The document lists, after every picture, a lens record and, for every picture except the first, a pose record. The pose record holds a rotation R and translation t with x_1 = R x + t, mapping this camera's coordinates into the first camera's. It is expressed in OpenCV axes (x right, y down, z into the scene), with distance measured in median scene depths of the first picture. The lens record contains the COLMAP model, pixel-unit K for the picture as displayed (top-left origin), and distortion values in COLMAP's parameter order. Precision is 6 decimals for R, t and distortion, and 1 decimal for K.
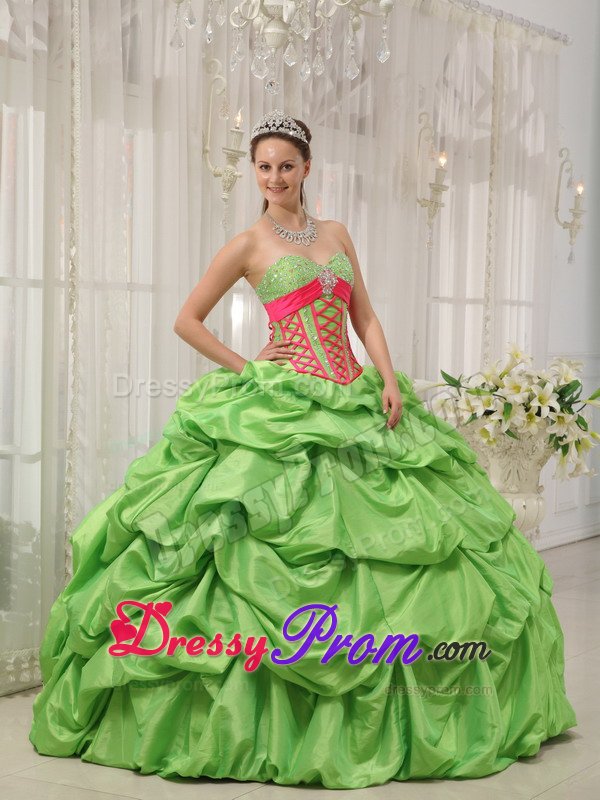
lens RADIAL K [[2091.4, 0, 299.5], [0, 2091.4, 429.6], [0, 0, 1]] dist [0.717460, 0.000000]
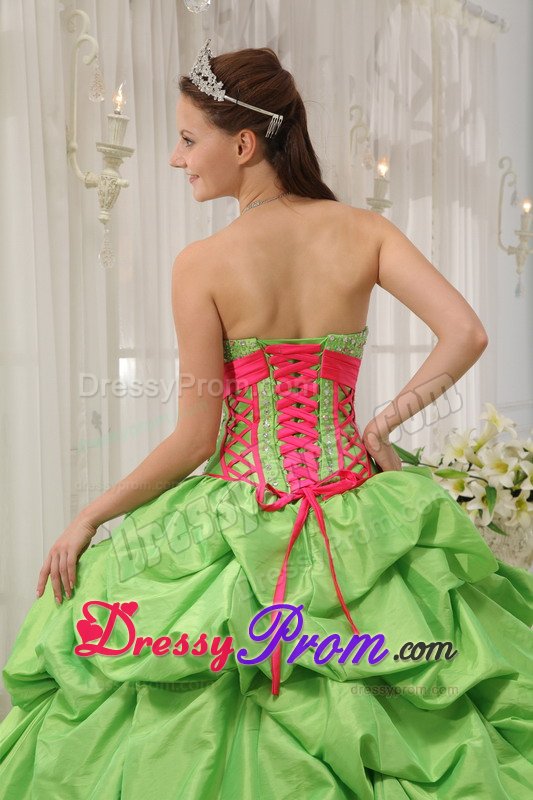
lens RADIAL K [[1595.7, 0, 269.7], [0, 1595.7, 403.5], [0, 0, 1]] dist [0.408104, 0.000000]
pose [[0.995346, -0.040915, 0.087250, -0.026721], [0.041884, 0.999079, -0.009299, -0.039608], [-0.086789, 0.012910, 0.996143, 0.435915]]
